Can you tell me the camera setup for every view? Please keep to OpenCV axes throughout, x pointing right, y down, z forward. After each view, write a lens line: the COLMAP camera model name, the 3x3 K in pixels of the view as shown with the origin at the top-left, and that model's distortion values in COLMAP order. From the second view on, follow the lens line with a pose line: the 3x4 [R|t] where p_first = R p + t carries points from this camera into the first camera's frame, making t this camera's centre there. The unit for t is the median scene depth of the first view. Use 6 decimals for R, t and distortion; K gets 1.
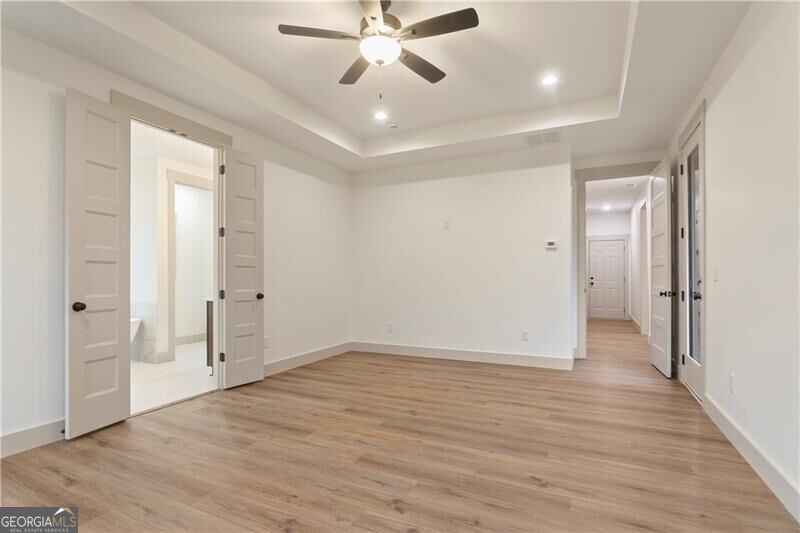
lens RADIAL K [[400.9, 0, 403.2], [0, 400.9, 273.1], [0, 0, 1]] dist [-0.002826, 0.001263]
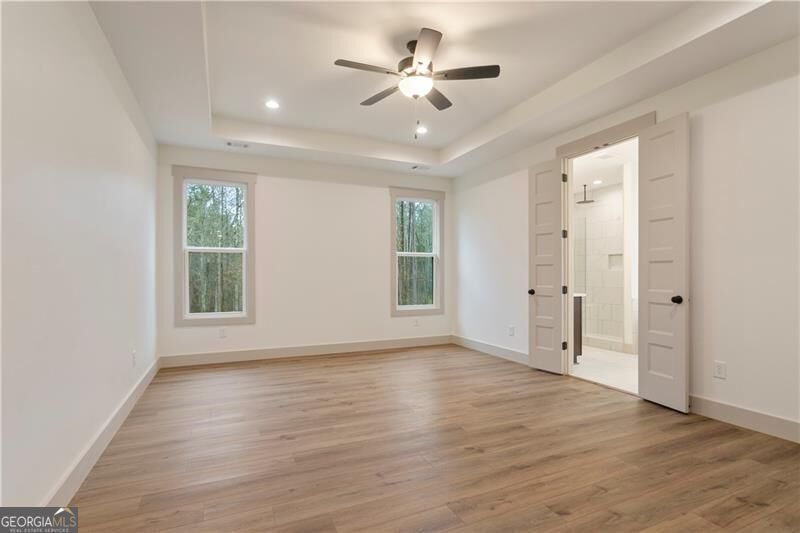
lens RADIAL K [[400.9, 0, 403.2], [0, 400.9, 272.0], [0, 0, 1]] dist [-0.002826, 0.001263]
pose [[-0.646513, -0.001450, -0.762901, 0.703010], [0.012274, 0.999849, -0.012302, 0.010423], [0.762804, -0.017317, -0.646398, 1.388264]]
